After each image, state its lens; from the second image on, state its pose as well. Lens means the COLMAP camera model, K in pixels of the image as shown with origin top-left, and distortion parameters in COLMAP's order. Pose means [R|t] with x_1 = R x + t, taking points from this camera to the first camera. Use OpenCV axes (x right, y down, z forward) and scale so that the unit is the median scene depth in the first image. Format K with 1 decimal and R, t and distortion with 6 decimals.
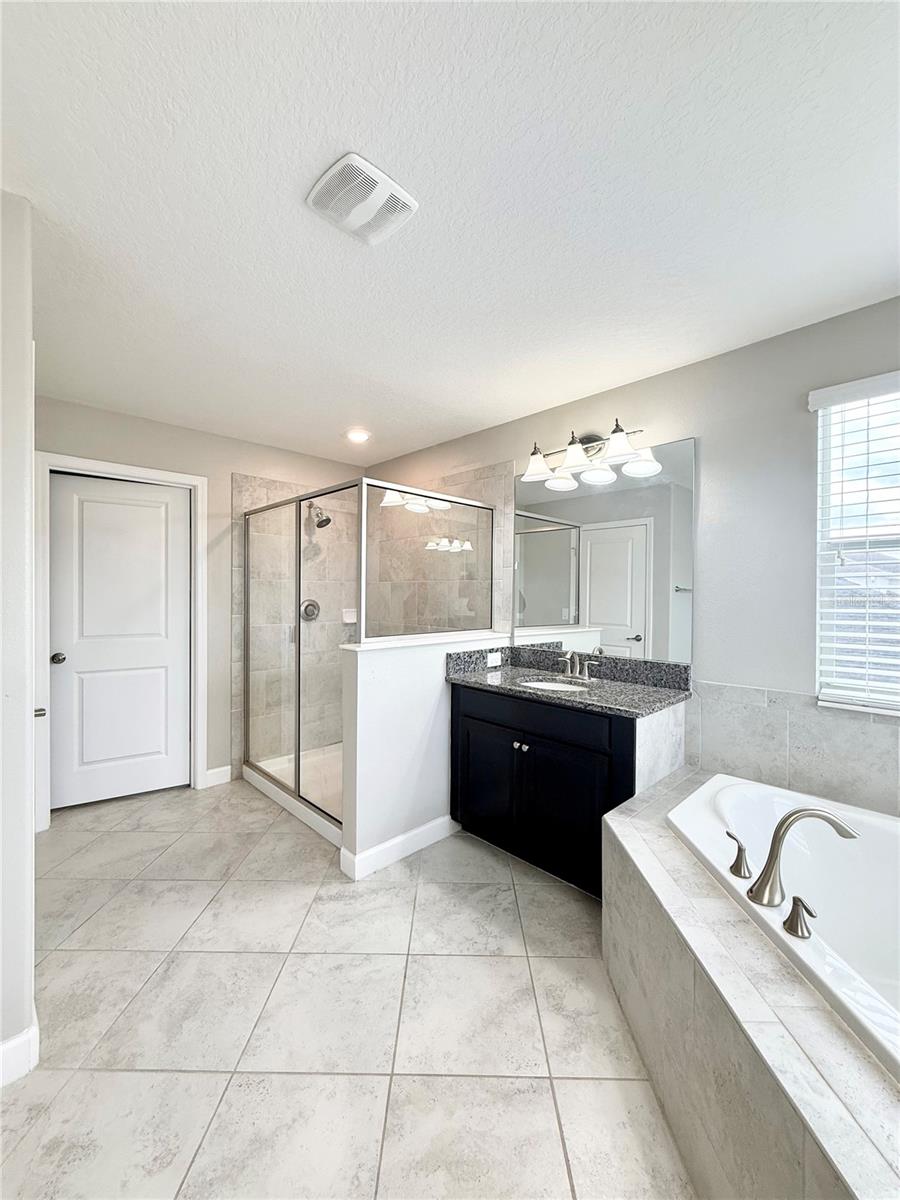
lens RADIAL K [[477.9, 0, 451.0], [0, 477.9, 596.4], [0, 0, 1]] dist [0.002049, 0.000334]
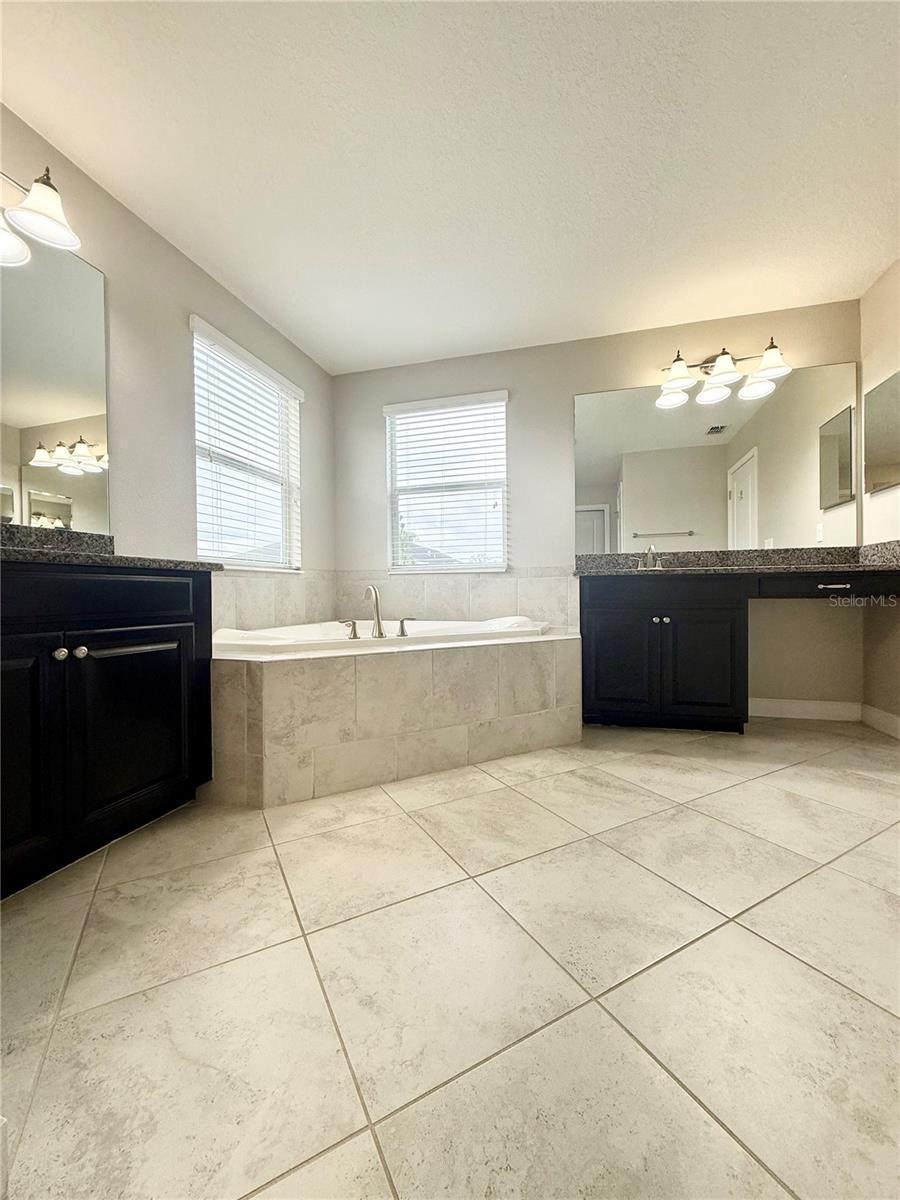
lens RADIAL K [[477.9, 0, 449.8], [0, 477.9, 596.0], [0, 0, 1]] dist [0.002049, 0.000334]
pose [[-0.491013, -0.009021, 0.871106, -0.717608], [0.011789, 0.999786, 0.016999, 0.314388], [-0.871073, 0.018616, -0.490801, 1.146804]]
